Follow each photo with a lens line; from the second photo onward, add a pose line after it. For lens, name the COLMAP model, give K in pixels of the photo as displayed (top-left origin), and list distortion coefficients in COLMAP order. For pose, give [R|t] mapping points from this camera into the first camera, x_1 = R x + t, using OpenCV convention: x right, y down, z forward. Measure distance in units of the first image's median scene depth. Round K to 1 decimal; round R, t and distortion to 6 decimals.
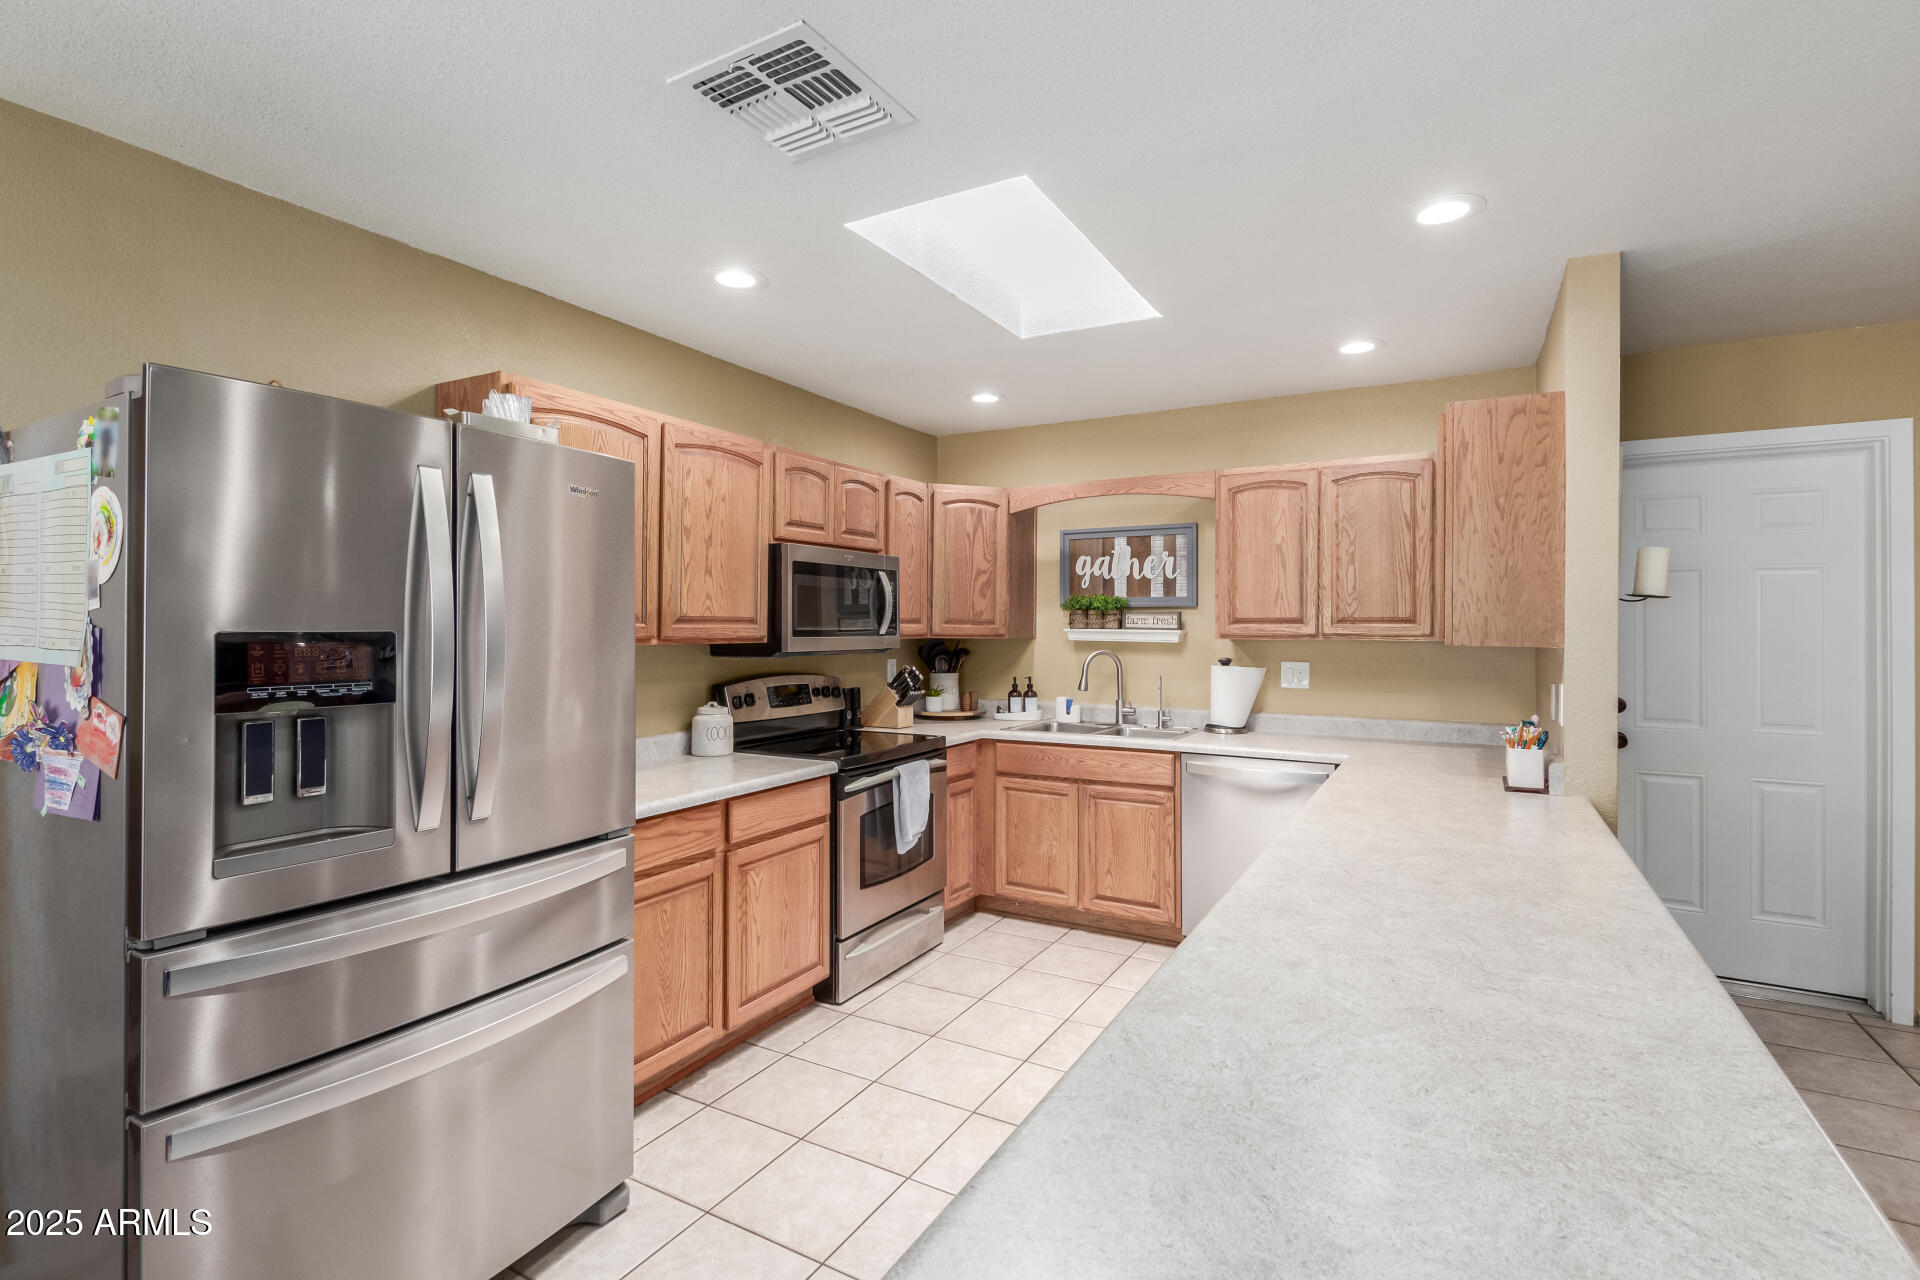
lens RADIAL K [[886.6, 0, 954.0], [0, 886.6, 631.0], [0, 0, 1]] dist [0.006052, 0.000050]
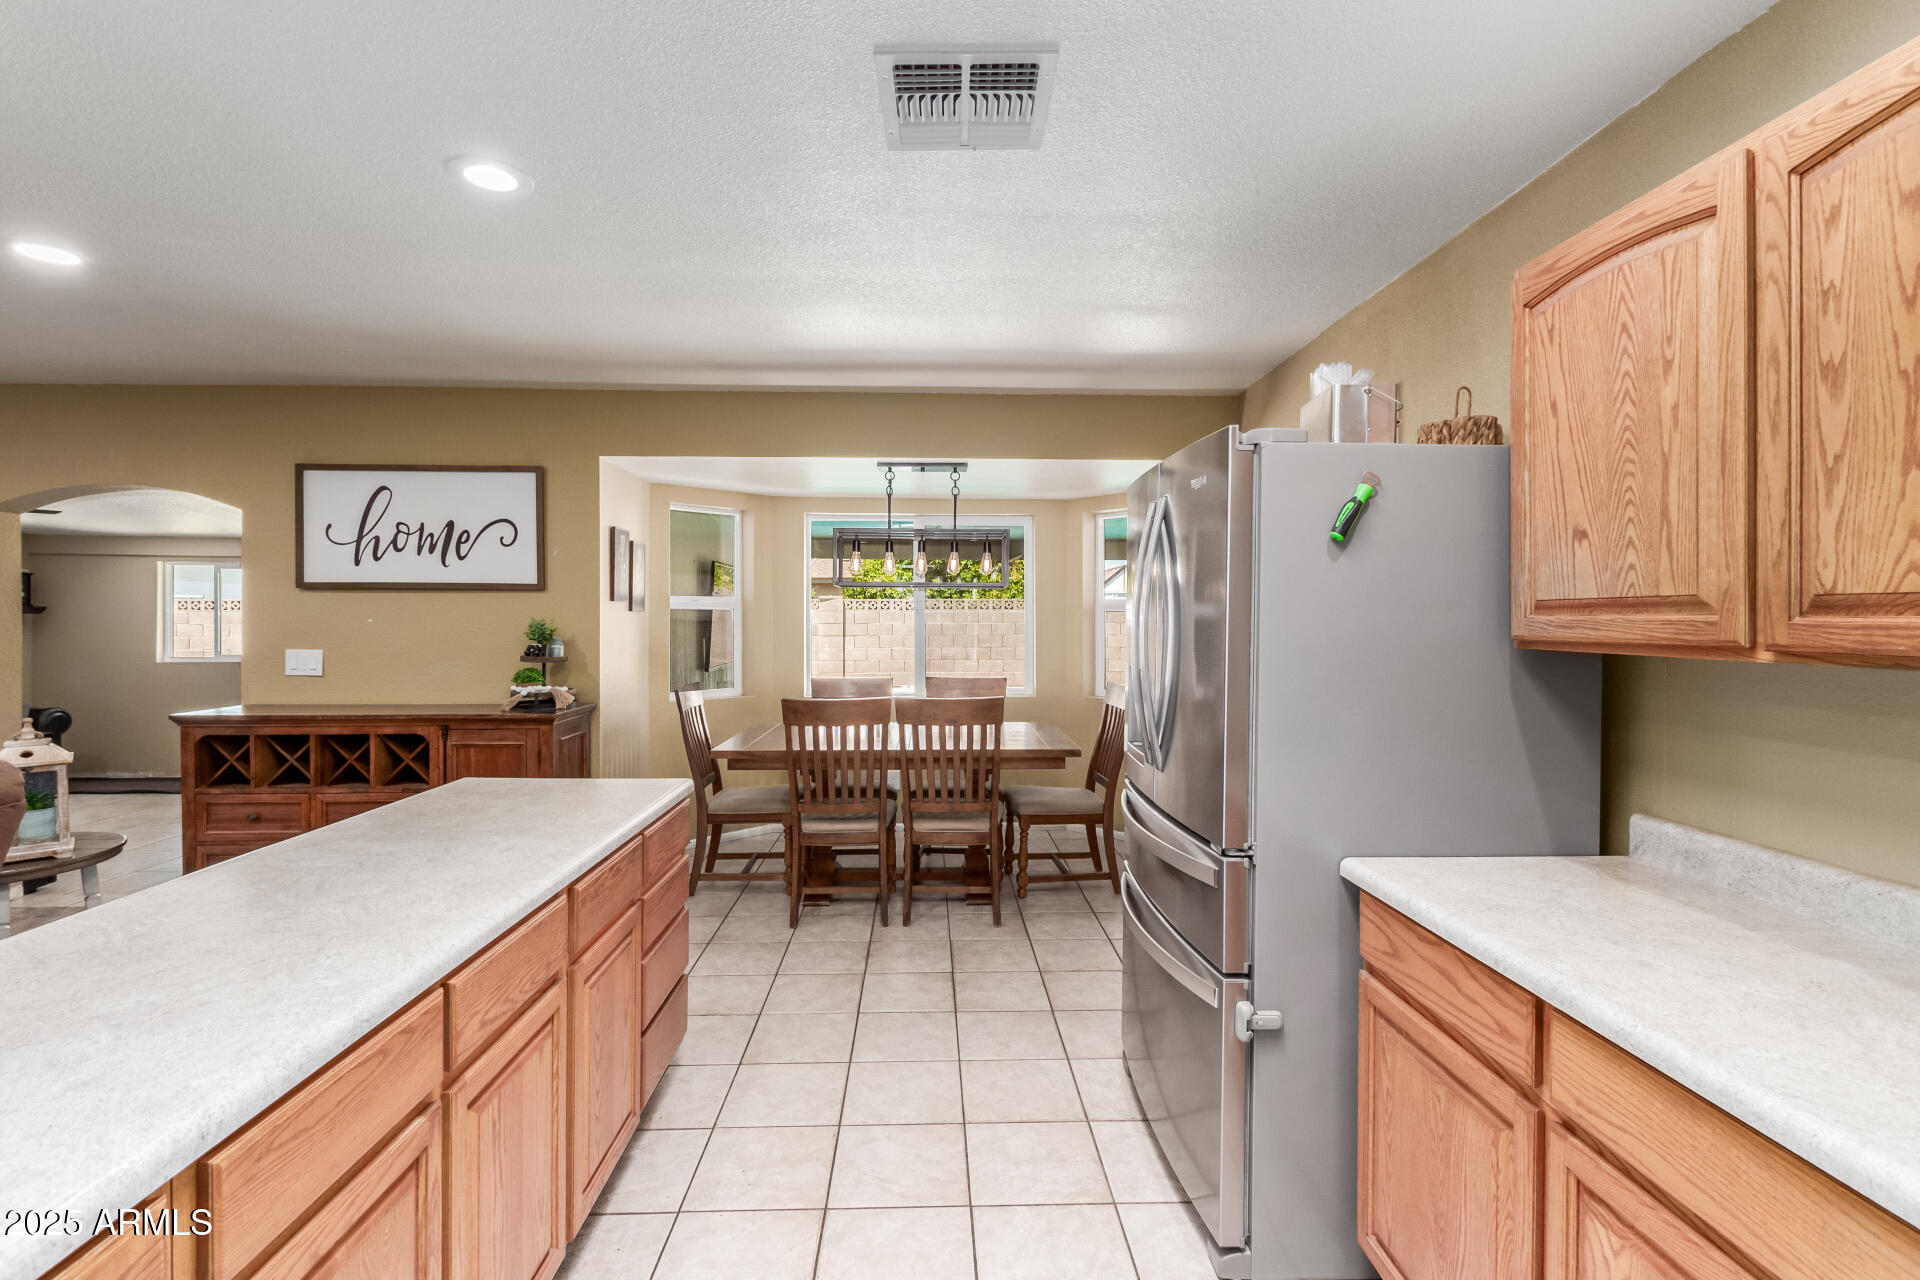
lens RADIAL K [[886.6, 0, 955.5], [0, 886.6, 624.3], [0, 0, 1]] dist [0.006052, 0.000050]
pose [[-0.855909, 0.001888, -0.517123, 0.231787], [-0.004095, 0.999937, 0.010430, -0.006344], [0.517110, 0.011045, -0.855848, 1.186709]]
